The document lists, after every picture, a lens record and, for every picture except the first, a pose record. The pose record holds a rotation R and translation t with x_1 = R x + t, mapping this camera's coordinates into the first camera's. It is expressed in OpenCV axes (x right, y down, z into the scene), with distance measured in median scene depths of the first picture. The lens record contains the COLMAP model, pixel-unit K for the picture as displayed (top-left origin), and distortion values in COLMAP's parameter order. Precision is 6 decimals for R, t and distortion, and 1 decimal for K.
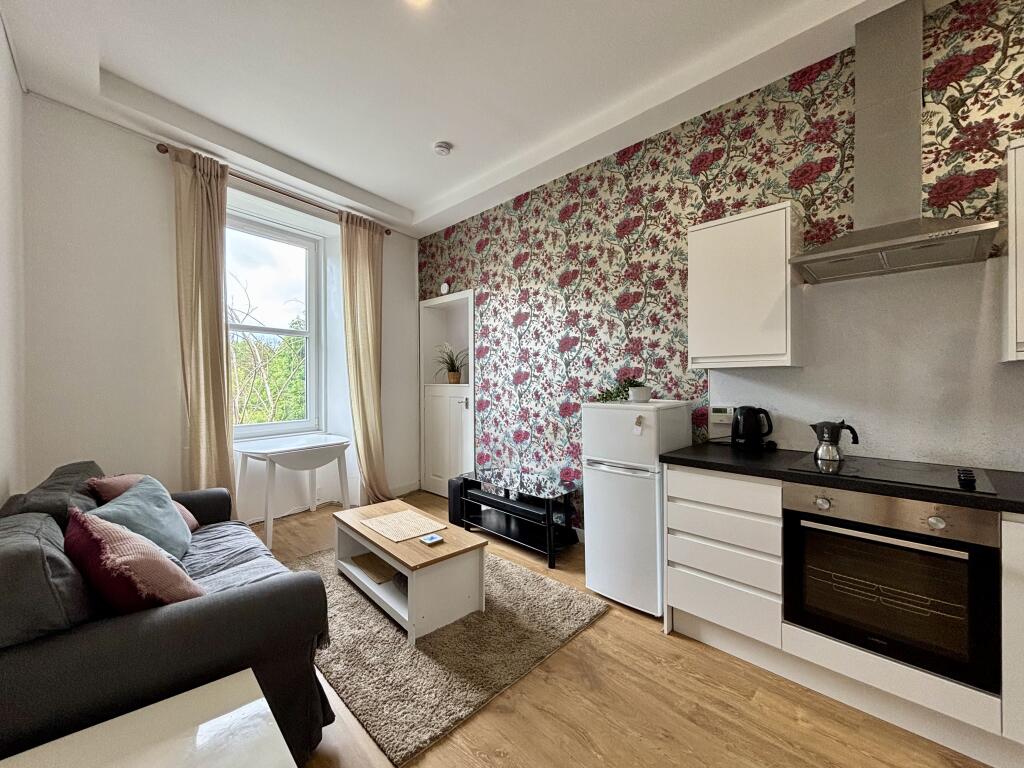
lens RADIAL K [[409.2, 0, 514.2], [0, 409.2, 384.1], [0, 0, 1]] dist [-0.003318, -0.000002]
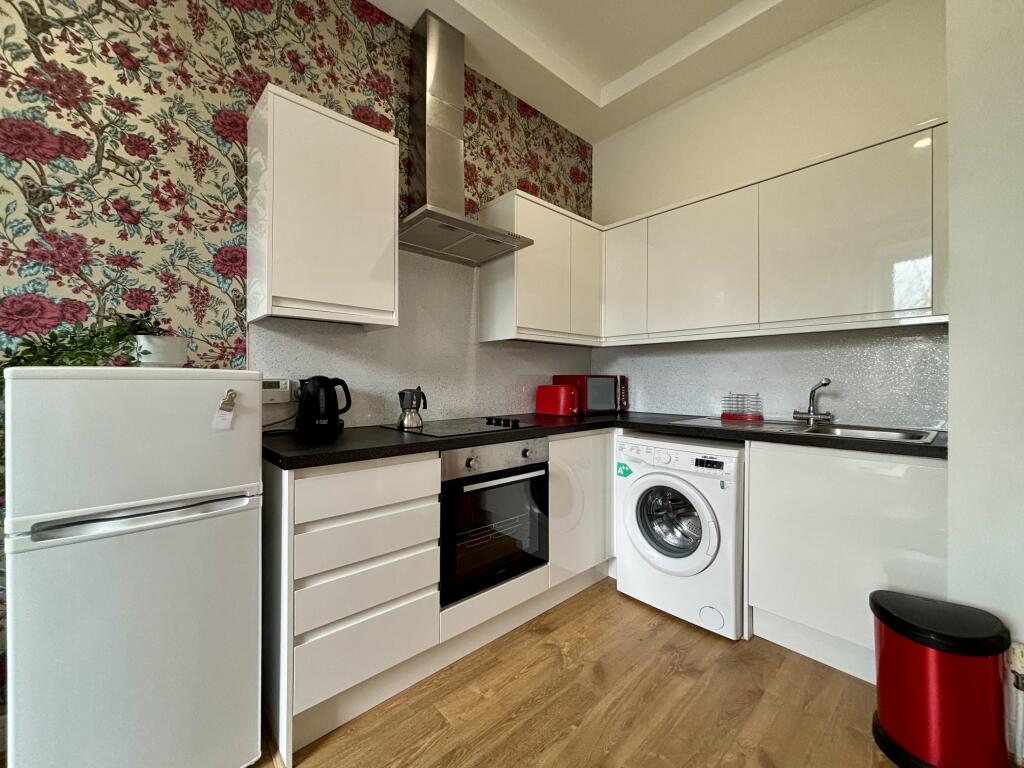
lens RADIAL K [[409.2, 0, 515.1], [0, 409.2, 382.9], [0, 0, 1]] dist [-0.003318, -0.000002]
pose [[0.036604, 0.000623, 0.999330, -0.175520], [0.004611, 0.999989, -0.000792, 0.070207], [-0.999319, 0.004637, 0.036601, 0.633668]]
